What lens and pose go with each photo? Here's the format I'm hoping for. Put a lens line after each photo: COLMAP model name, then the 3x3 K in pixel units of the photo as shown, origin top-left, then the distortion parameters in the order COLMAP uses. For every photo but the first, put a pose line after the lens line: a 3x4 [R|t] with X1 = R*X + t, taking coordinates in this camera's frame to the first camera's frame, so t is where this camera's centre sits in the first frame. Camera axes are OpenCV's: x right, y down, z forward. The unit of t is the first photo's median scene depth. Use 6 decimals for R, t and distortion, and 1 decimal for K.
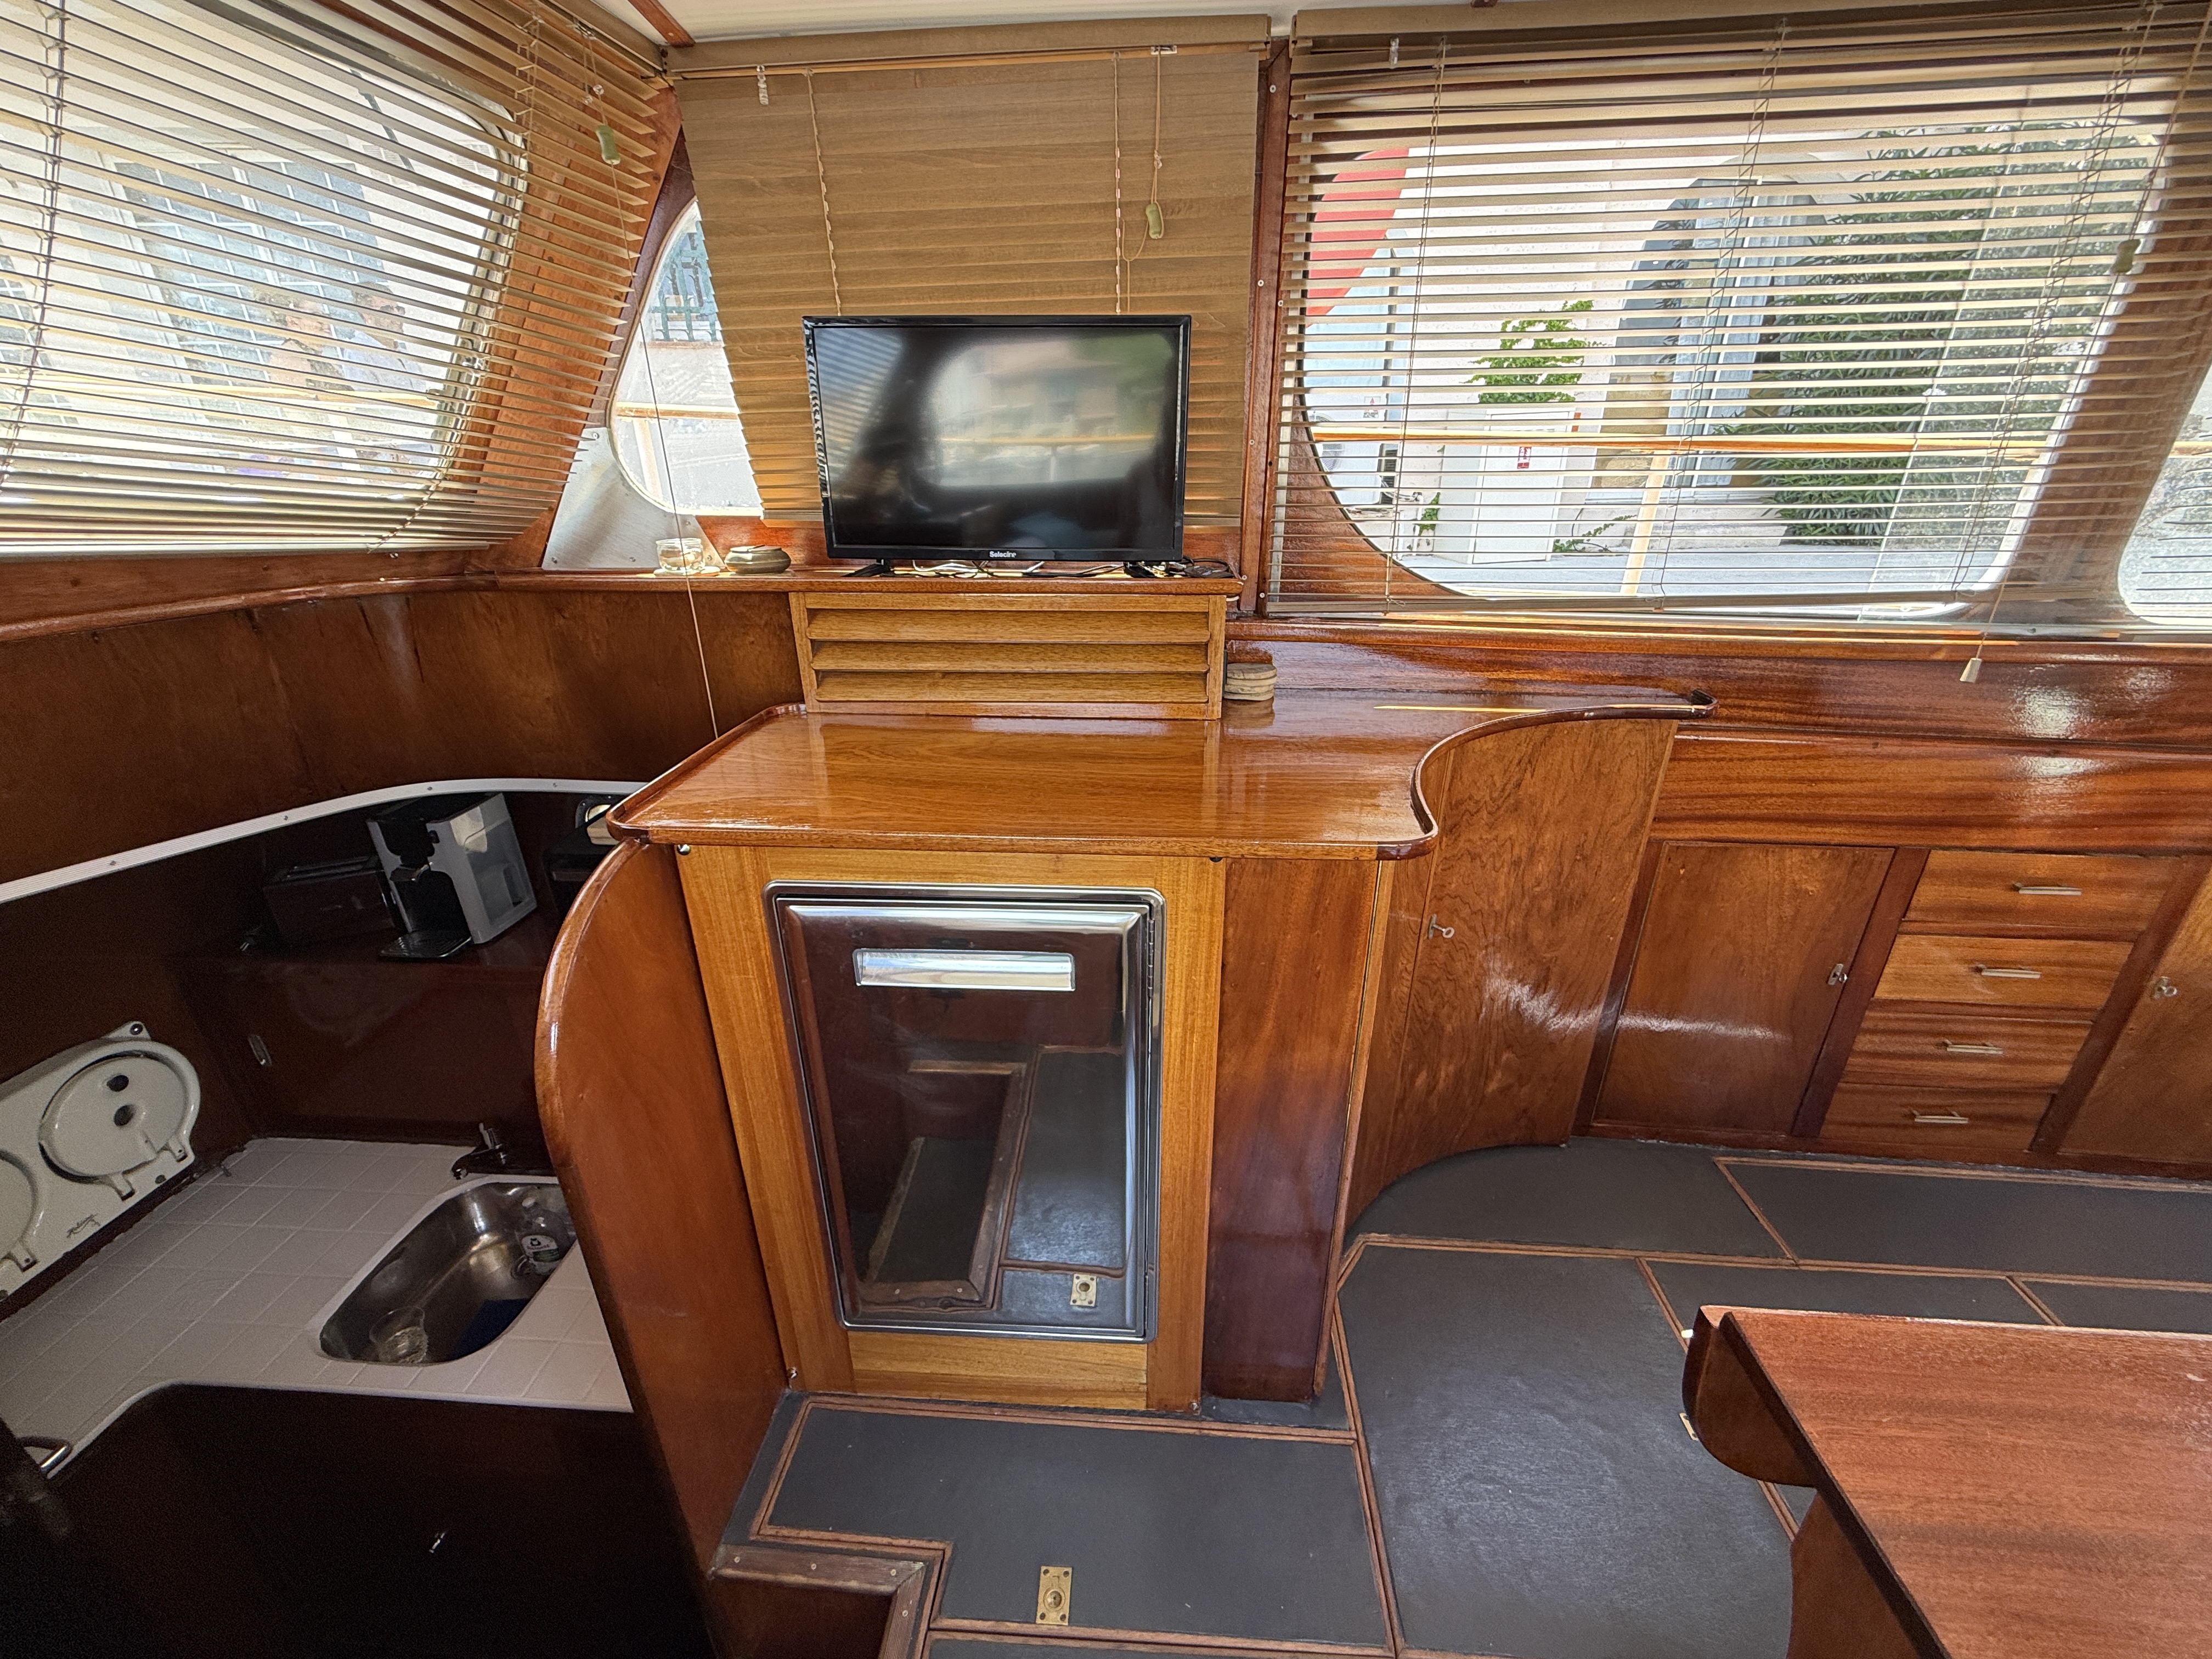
lens RADIAL K [[882.6, 0, 1102.6], [0, 882.6, 851.0], [0, 0, 1]] dist [0.000174, 0.000149]
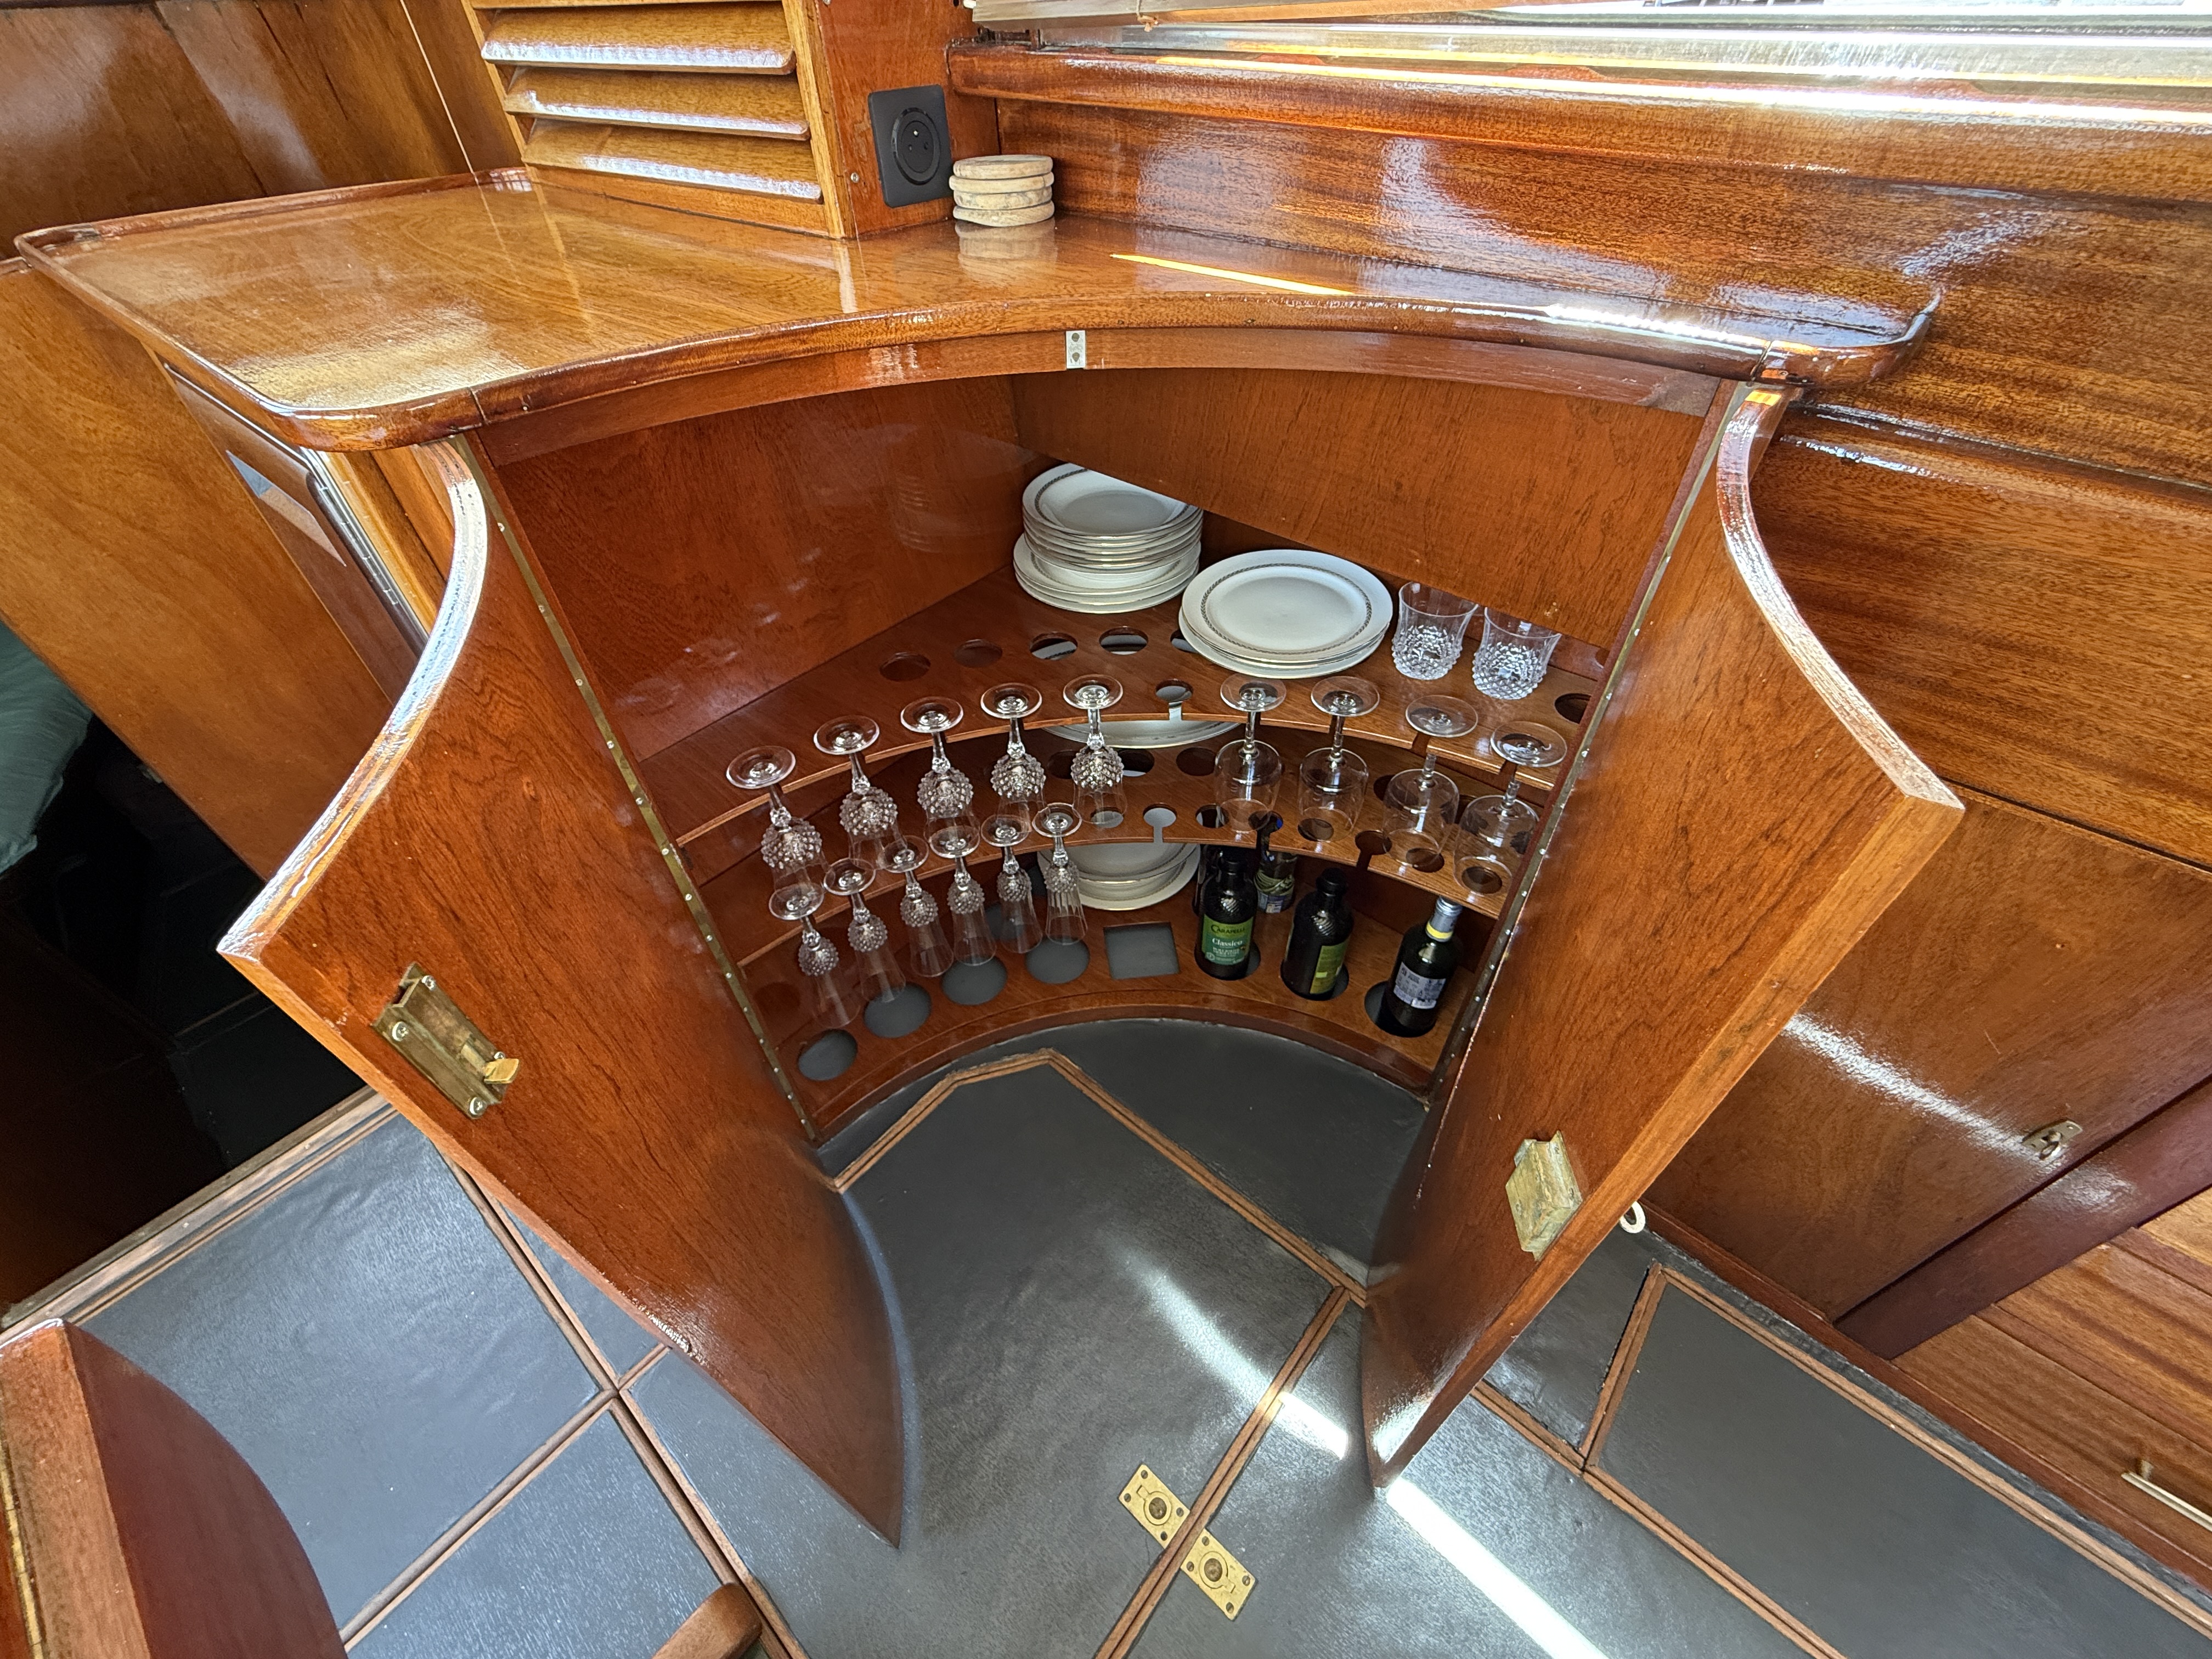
lens RADIAL K [[882.6, 0, 1113.6], [0, 882.6, 824.2], [0, 0, 1]] dist [0.000174, 0.000149]
pose [[0.808324, 0.395200, -0.436382, 0.581039], [-0.217684, 0.889313, 0.402164, -0.064182], [0.547015, -0.230085, 0.804882, 0.438398]]
